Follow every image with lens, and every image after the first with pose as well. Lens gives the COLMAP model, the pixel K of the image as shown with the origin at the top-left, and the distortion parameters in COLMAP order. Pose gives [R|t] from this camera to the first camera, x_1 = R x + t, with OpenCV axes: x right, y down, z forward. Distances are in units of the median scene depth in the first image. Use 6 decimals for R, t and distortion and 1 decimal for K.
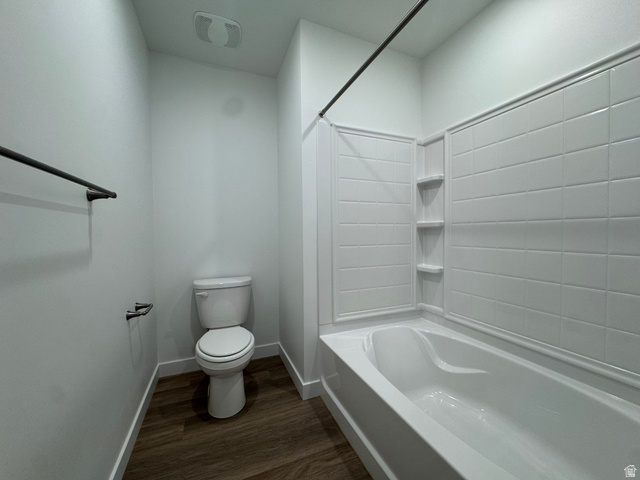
lens RADIAL K [[256.9, 0, 318.9], [0, 256.9, 237.2], [0, 0, 1]] dist [-0.001026, -0.000208]
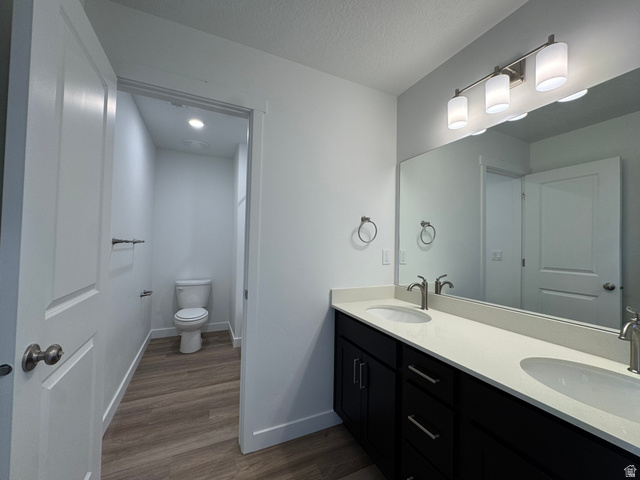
lens RADIAL K [[256.9, 0, 321.3], [0, 256.9, 239.4], [0, 0, 1]] dist [-0.001026, -0.000208]
pose [[0.998233, 0.035471, 0.047679, 0.424002], [-0.033849, 0.998835, -0.034407, -0.084157], [-0.048844, 0.032732, 0.998270, -0.829474]]
